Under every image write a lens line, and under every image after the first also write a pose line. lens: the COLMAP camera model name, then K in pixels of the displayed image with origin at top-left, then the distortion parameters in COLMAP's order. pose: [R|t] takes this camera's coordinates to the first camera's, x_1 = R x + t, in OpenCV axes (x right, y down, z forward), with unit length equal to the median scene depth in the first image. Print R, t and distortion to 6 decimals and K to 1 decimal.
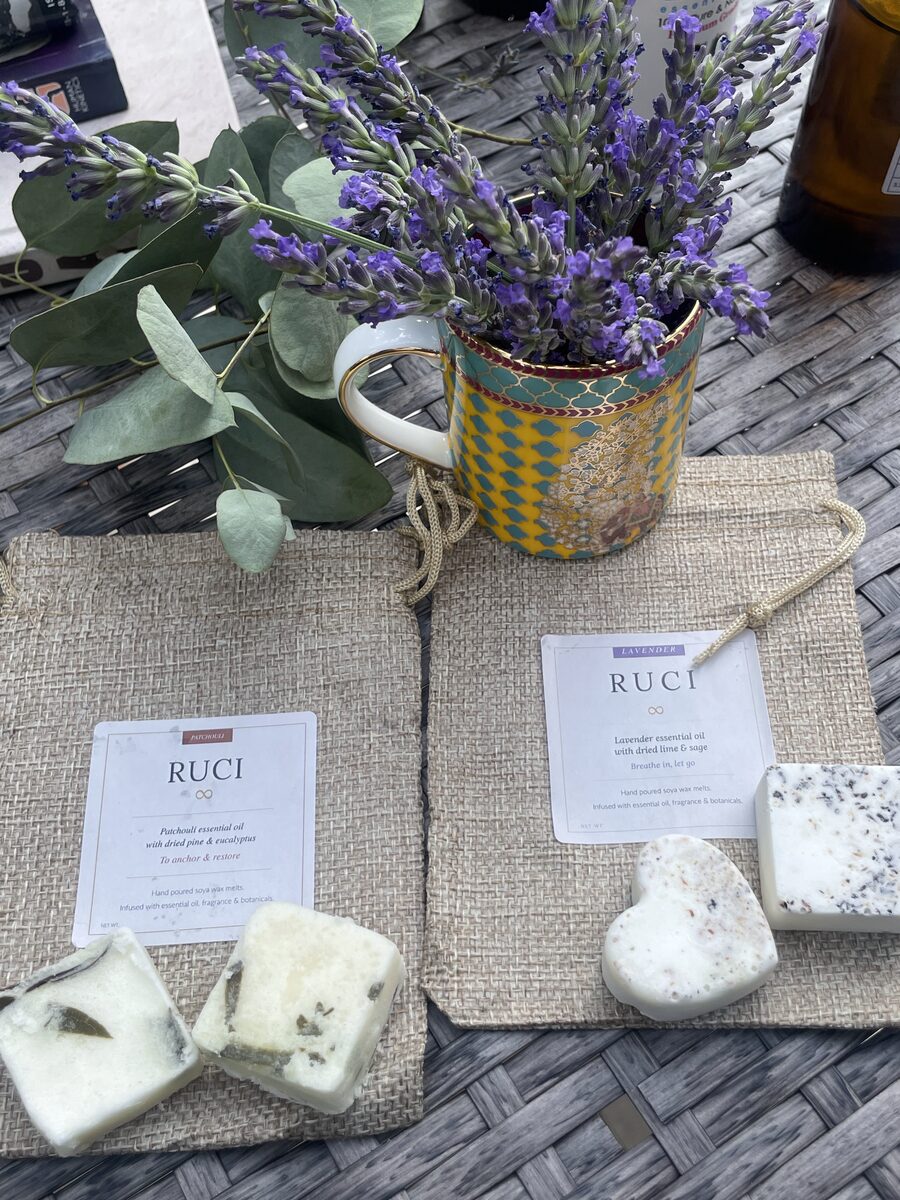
lens RADIAL K [[1203.5, 0, 451.2], [0, 1203.5, 596.7], [0, 0, 1]] dist [0.029172, 0.000000]
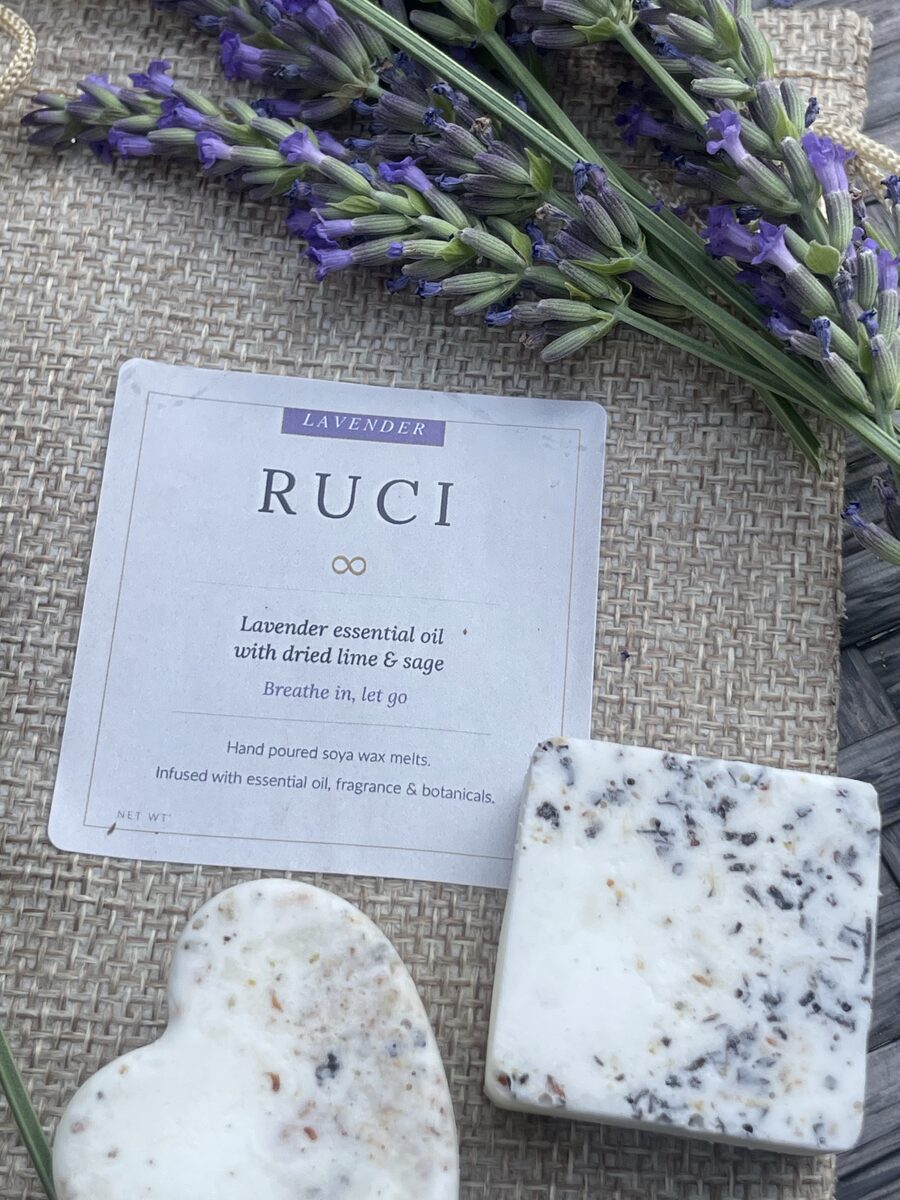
lens RADIAL K [[1753.3, 0, 446.3], [0, 1753.3, 599.6], [0, 0, 1]] dist [0.061466, 0.000000]
pose [[0.992670, 0.116921, 0.030605, 0.203512], [-0.120520, 0.976599, 0.178126, -0.011782], [-0.009062, -0.180509, 0.983532, 0.405537]]
